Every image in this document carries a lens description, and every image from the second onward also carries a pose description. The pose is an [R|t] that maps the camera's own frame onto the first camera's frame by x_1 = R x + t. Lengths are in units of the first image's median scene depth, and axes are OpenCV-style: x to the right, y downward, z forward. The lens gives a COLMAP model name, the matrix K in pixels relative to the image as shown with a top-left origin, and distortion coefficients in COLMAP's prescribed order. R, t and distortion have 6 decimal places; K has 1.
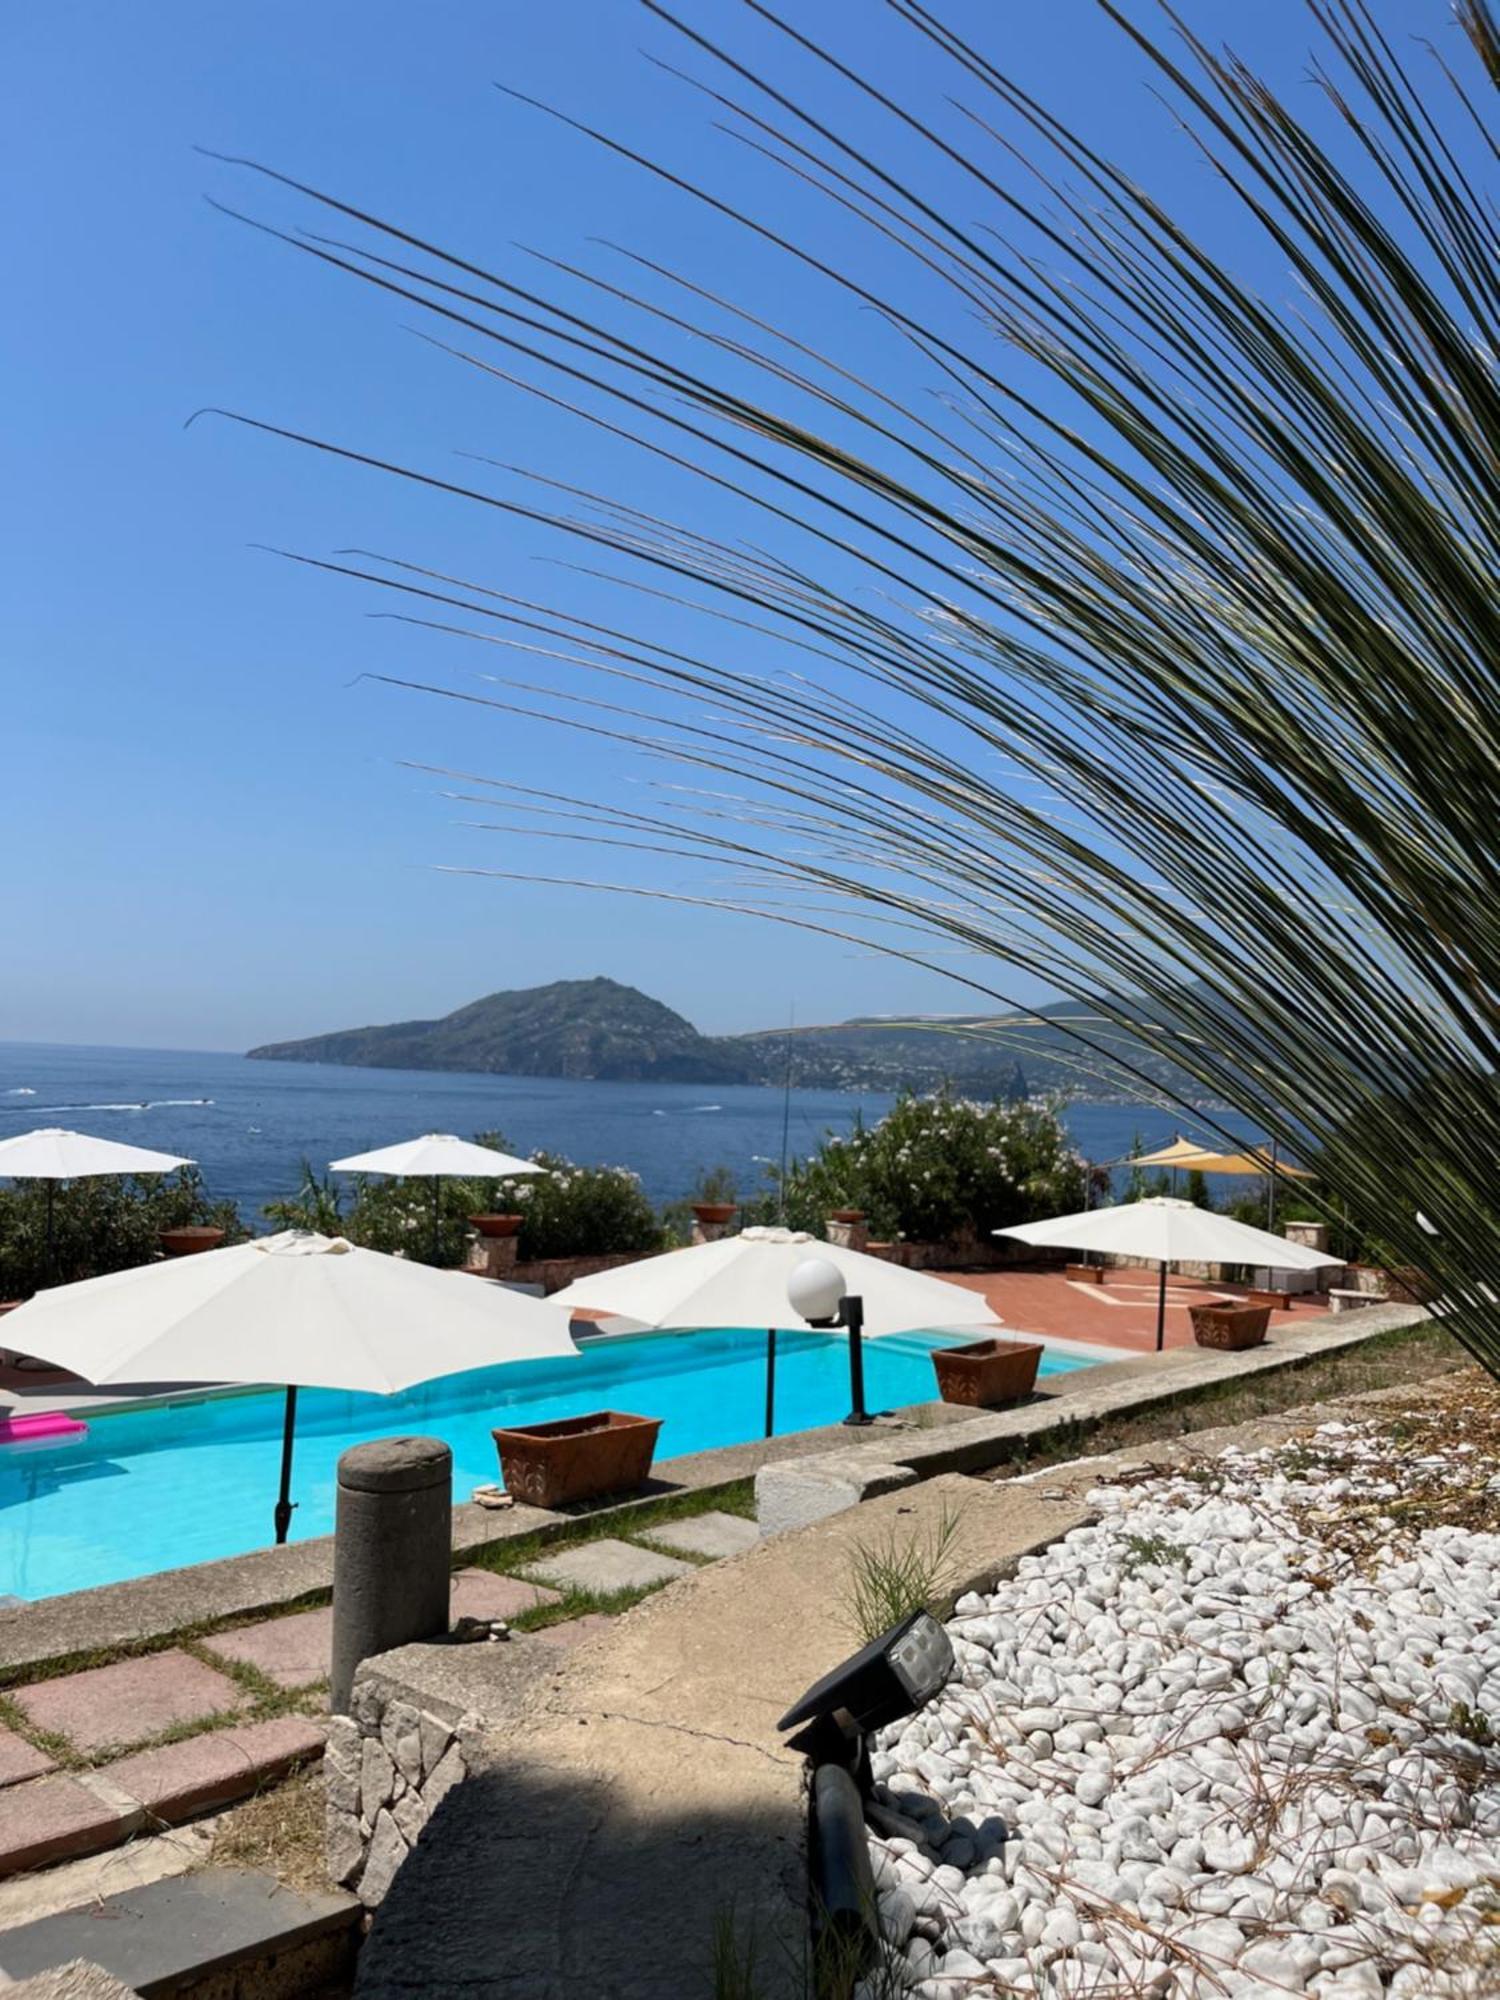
lens RADIAL K [[1518.5, 0, 744.7], [0, 1518.5, 1000.1], [0, 0, 1]] dist [0.052499, -0.076822]
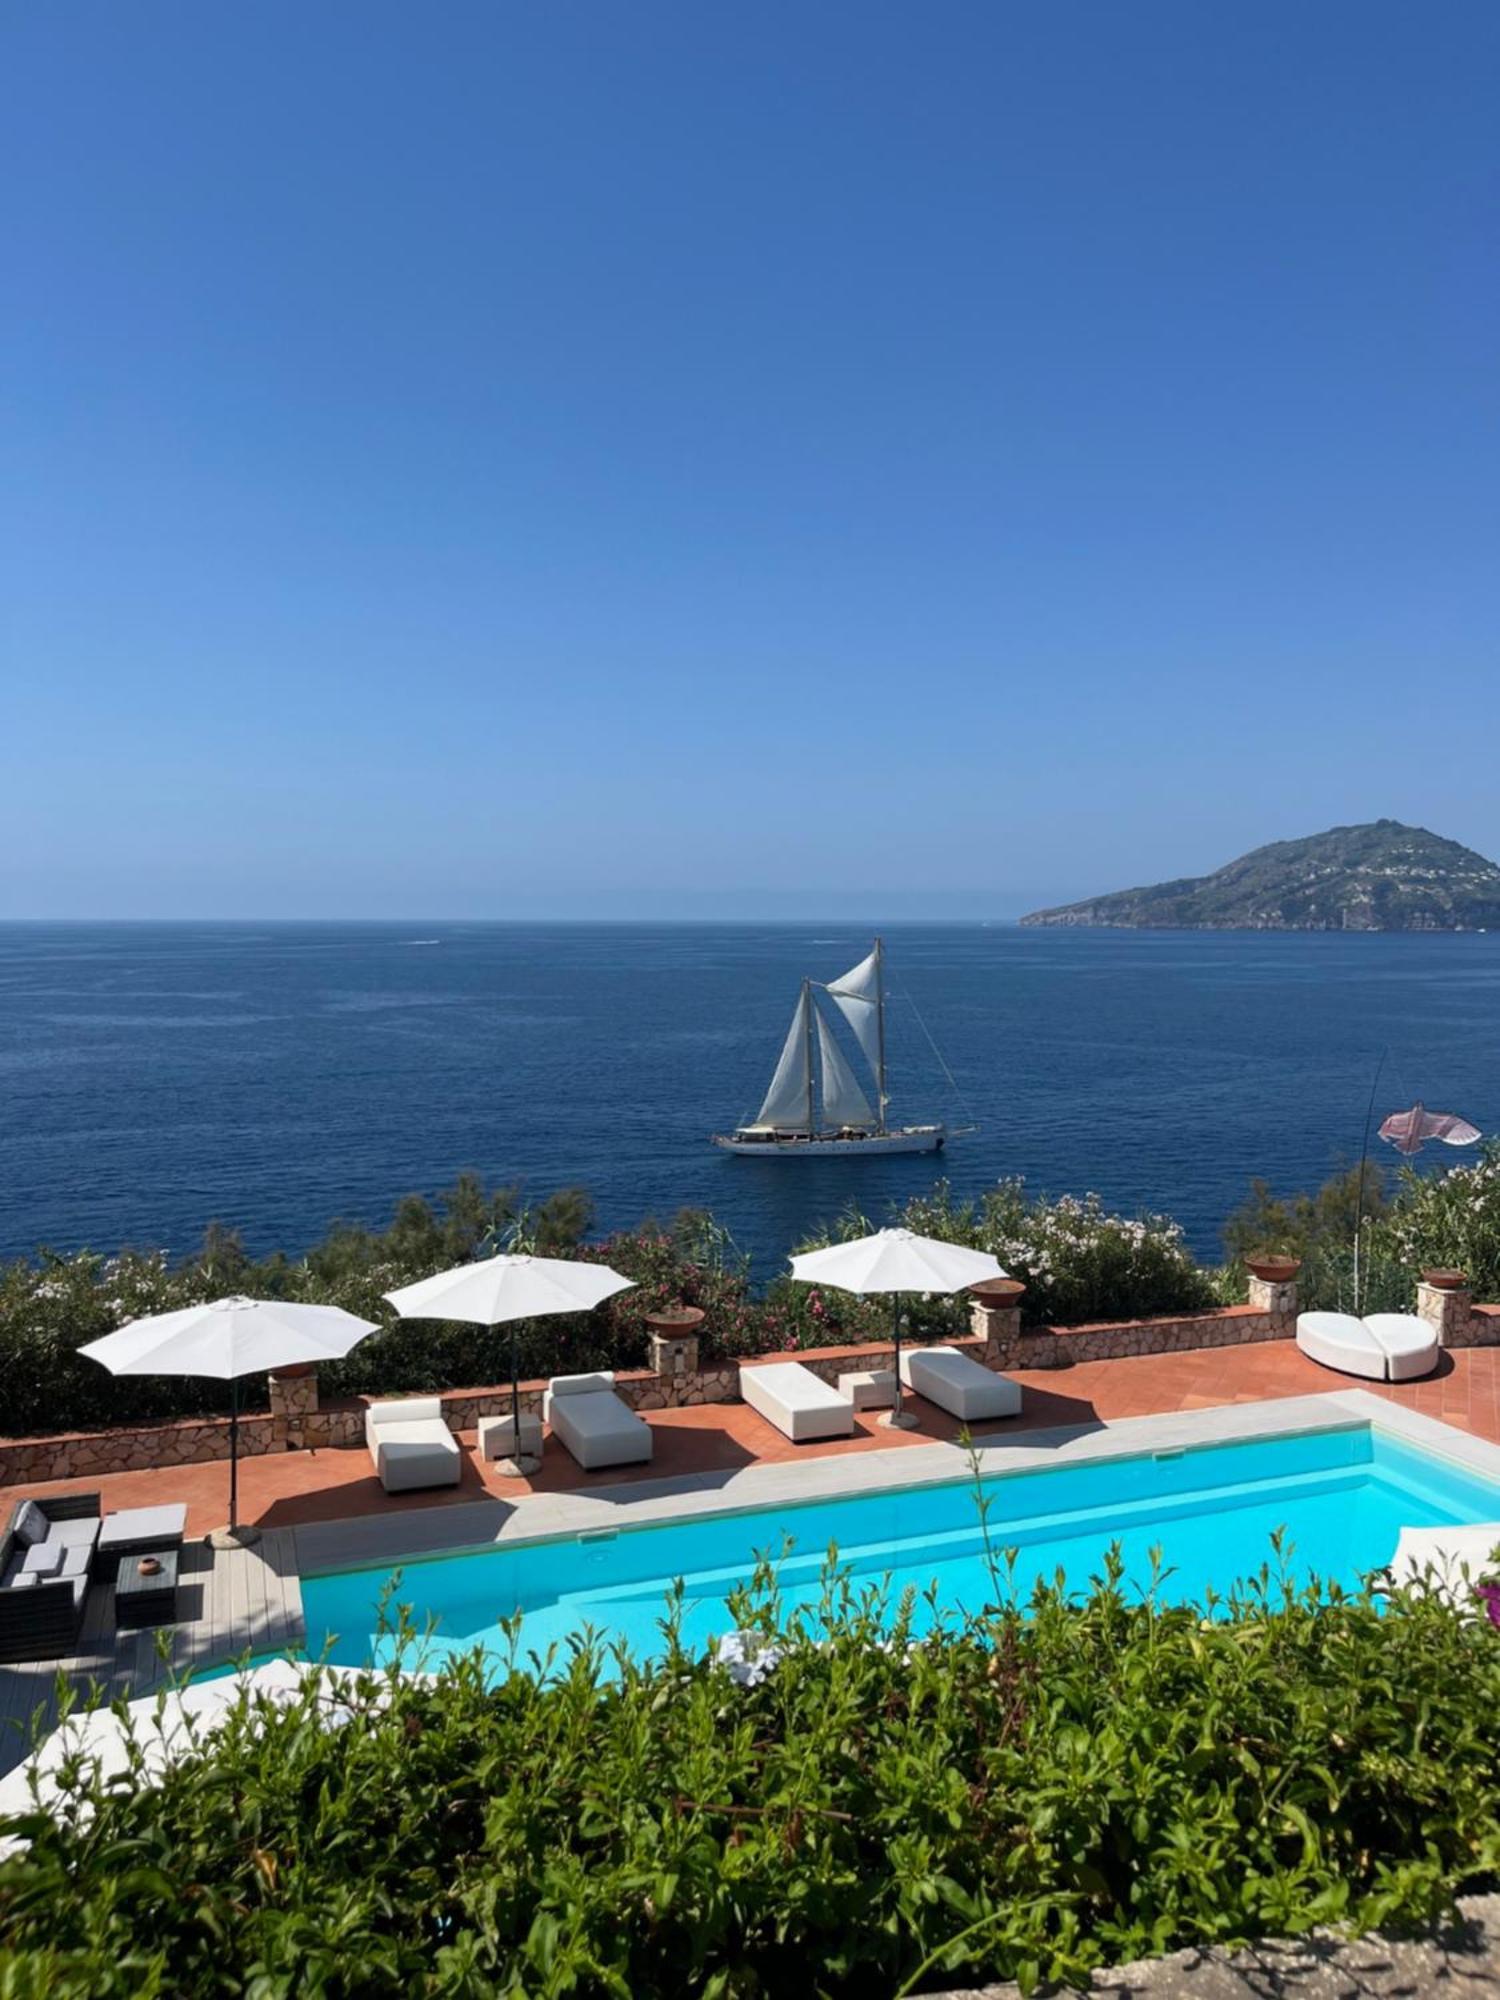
lens RADIAL K [[1518.5, 0, 754.1], [0, 1518.5, 1008.6], [0, 0, 1]] dist [0.052499, -0.076822]
pose [[0.882503, -0.017858, -0.469967, 0.123434], [0.063583, 0.994635, 0.081600, -0.094551], [0.465989, -0.101895, 0.878904, 0.084043]]
